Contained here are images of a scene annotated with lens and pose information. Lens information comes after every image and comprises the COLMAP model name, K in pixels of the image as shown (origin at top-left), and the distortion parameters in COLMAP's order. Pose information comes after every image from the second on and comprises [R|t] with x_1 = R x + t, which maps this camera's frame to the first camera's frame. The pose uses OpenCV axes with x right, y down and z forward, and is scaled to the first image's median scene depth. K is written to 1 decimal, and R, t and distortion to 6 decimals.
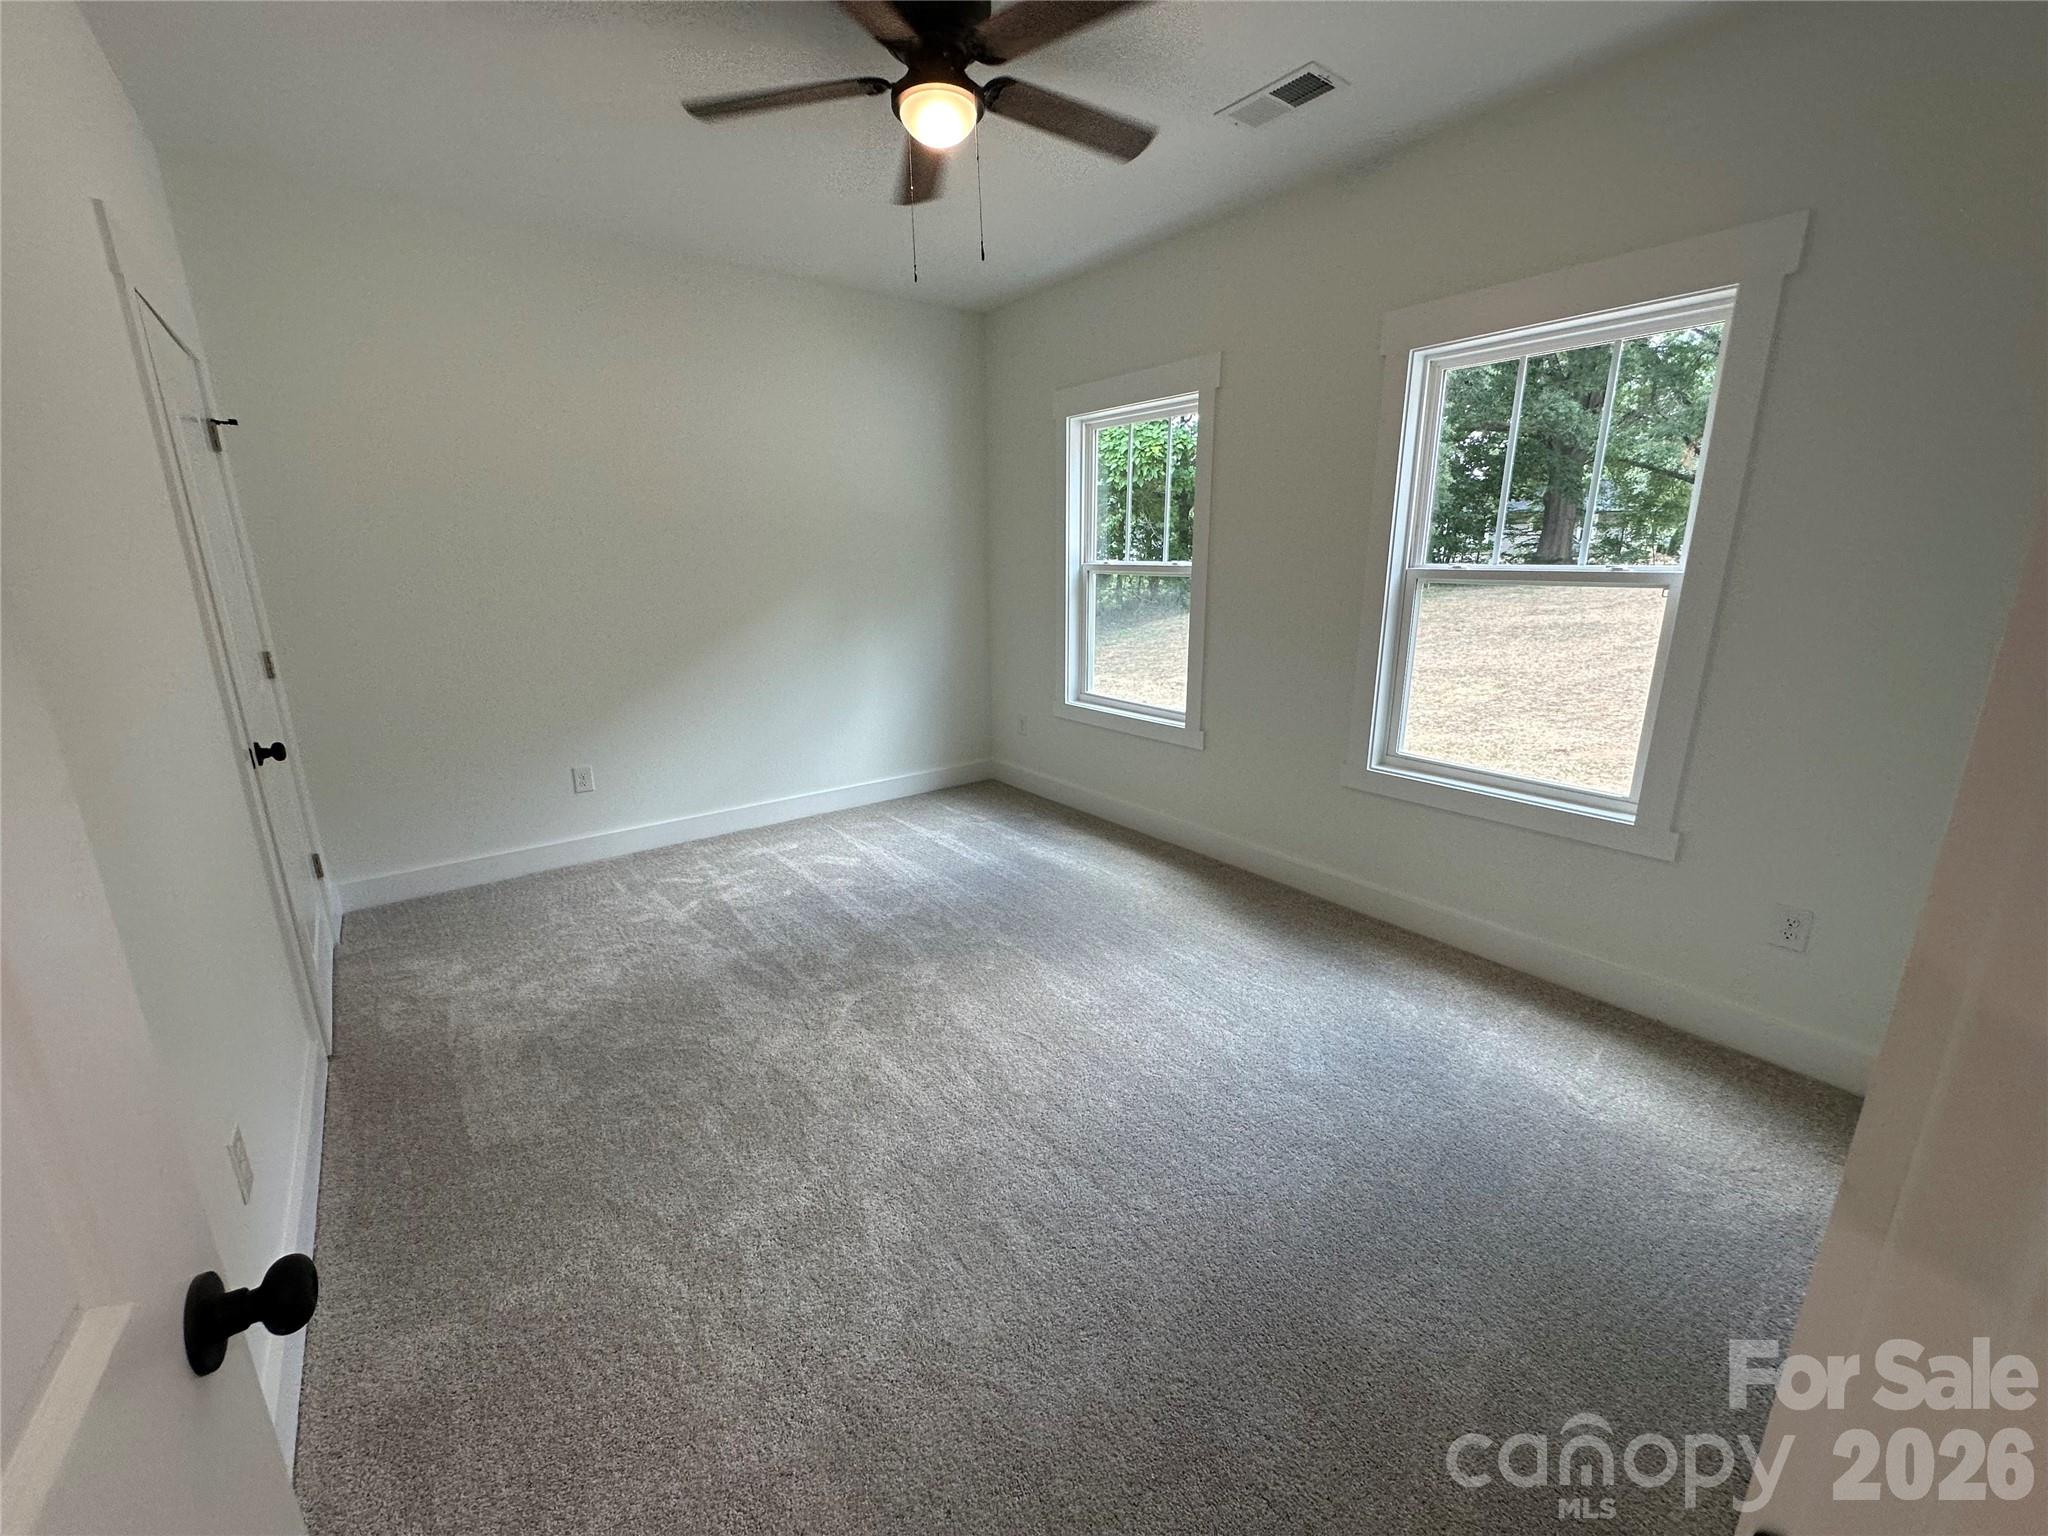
lens RADIAL K [[820.1, 0, 1024.0], [0, 820.1, 768.0], [0, 0, 1]] dist [-0.003085, 0.000333]
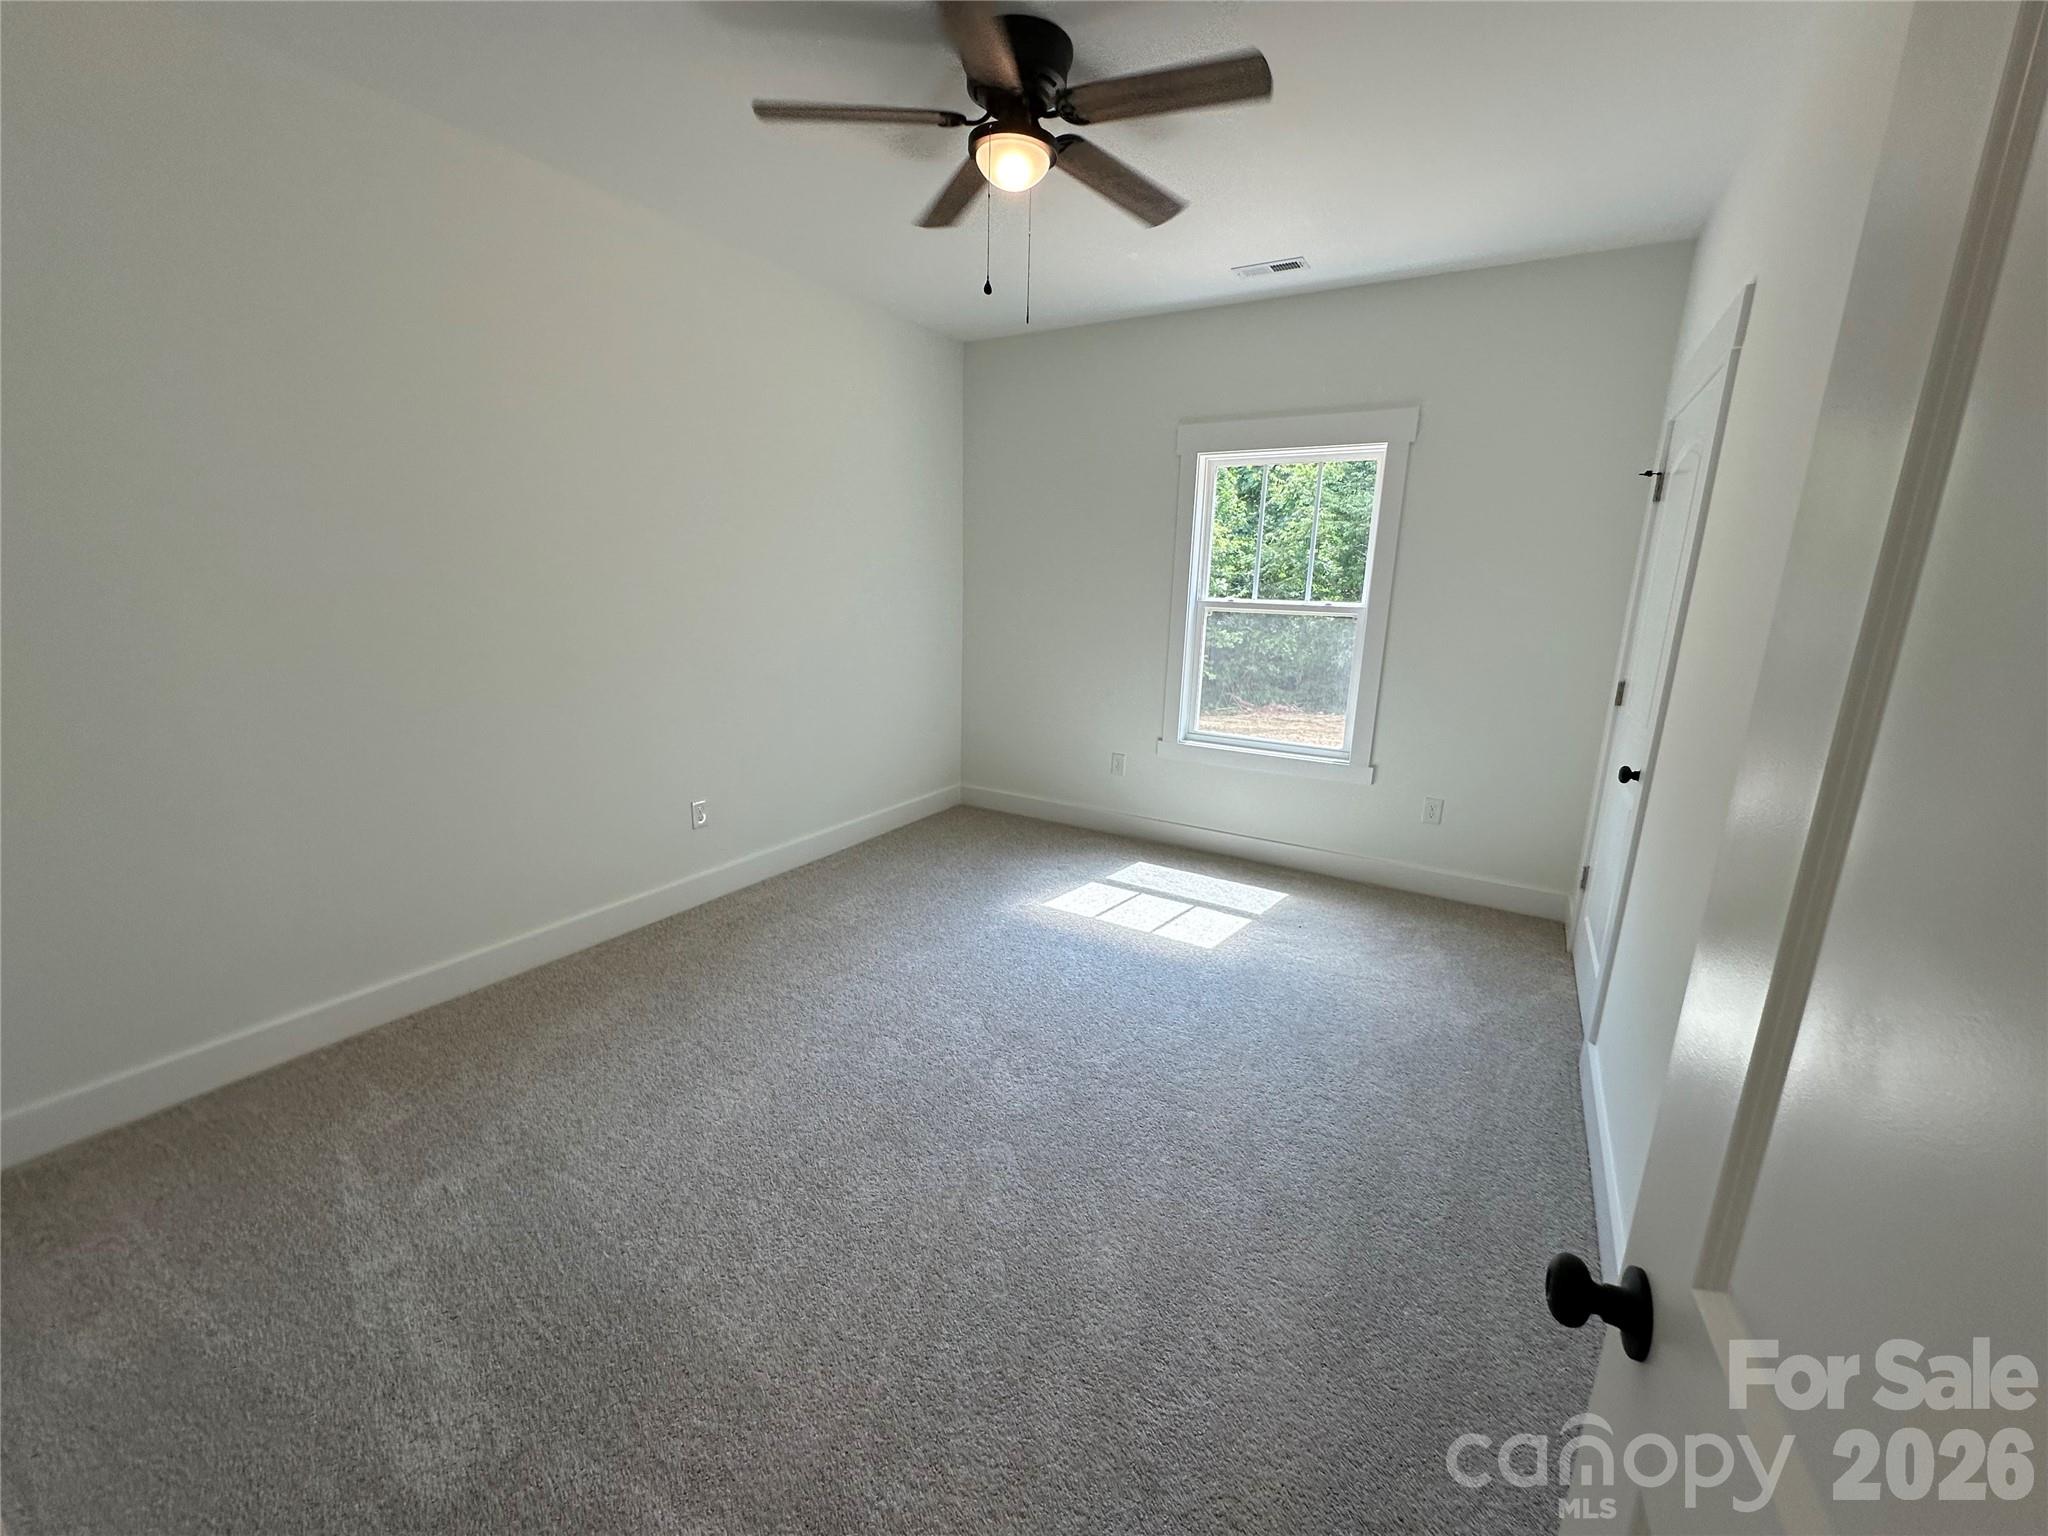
lens RADIAL K [[820.1, 0, 1024.0], [0, 820.1, 768.0], [0, 0, 1]] dist [-0.003085, 0.000333]
pose [[0.964825, -0.021559, 0.262007, -0.379278], [0.028286, 0.999359, -0.021930, -0.010095], [-0.261366, 0.028570, 0.964817, 0.024843]]
